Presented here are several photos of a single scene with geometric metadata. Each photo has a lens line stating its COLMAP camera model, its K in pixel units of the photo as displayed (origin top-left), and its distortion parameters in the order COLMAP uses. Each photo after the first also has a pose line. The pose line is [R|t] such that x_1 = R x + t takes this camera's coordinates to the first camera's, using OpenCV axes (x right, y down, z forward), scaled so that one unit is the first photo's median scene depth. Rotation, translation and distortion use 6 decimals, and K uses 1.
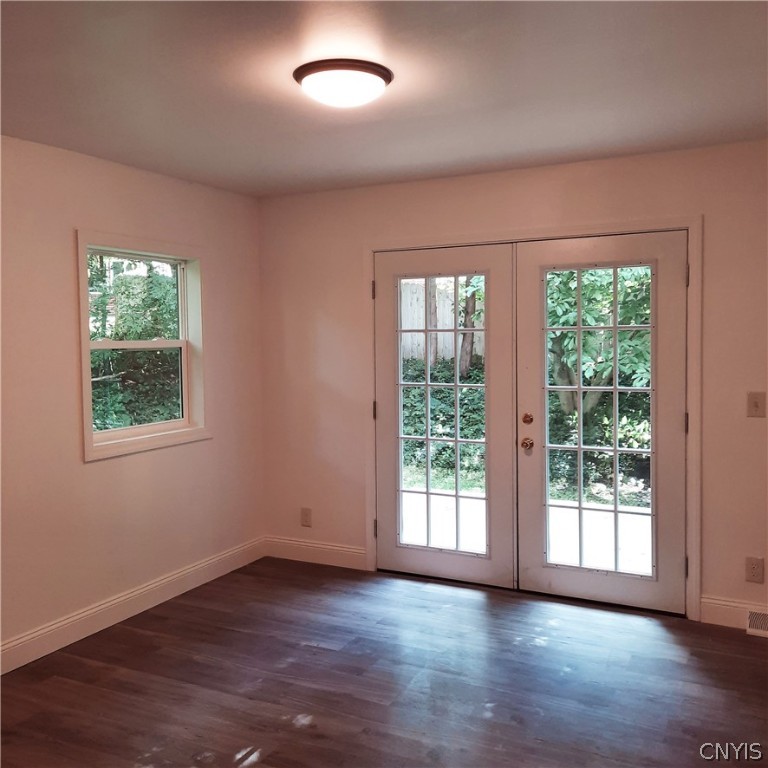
lens RADIAL K [[750.8, 0, 384.1], [0, 750.8, 363.3], [0, 0, 1]] dist [0.035622, -0.026823]
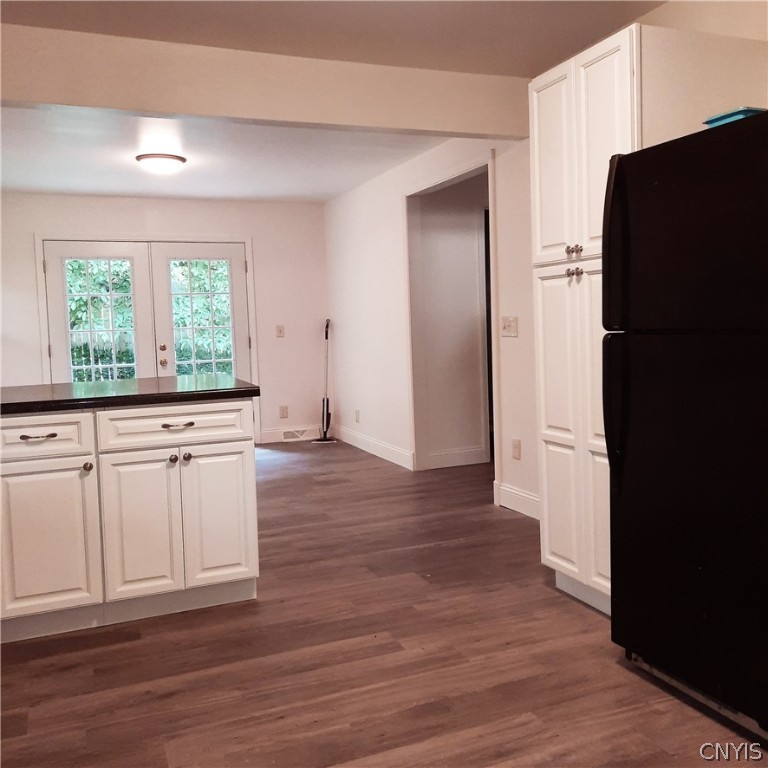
lens RADIAL K [[750.8, 0, 384.1], [0, 750.8, 363.3], [0, 0, 1]] dist [0.035622, -0.026823]
pose [[0.647819, -0.050721, 0.760104, -0.772392], [0.053032, 0.998363, 0.021422, 0.099332], [-0.759946, 0.026432, 0.649448, -0.469256]]
